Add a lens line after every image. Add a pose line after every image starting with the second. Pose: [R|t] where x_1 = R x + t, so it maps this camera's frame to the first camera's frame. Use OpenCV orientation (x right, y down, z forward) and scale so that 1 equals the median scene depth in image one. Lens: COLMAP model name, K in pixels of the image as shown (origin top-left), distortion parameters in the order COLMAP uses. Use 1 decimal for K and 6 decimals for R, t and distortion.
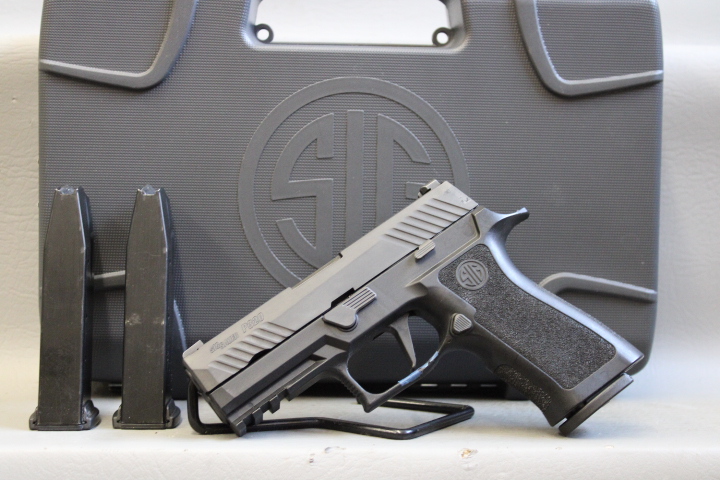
lens RADIAL K [[1435.2, 0, 360.0], [0, 1435.2, 240.0], [0, 0, 1]] dist [0.016244, 0.039185]
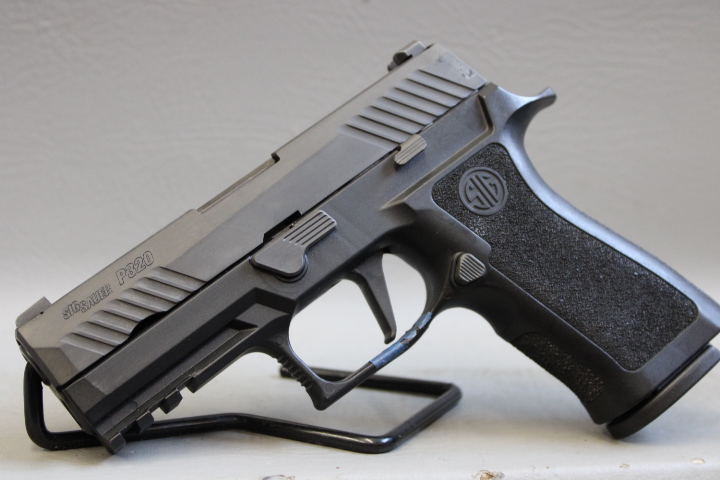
lens RADIAL K [[1283.2, 0, 360.0], [0, 1283.2, 240.0], [0, 0, 1]] dist [-0.020244, -0.099968]
pose [[0.988086, 0.003368, 0.153864, -0.063639], [-0.014443, 0.997378, 0.070919, 0.006373], [-0.153221, -0.072296, 0.985544, 0.452387]]
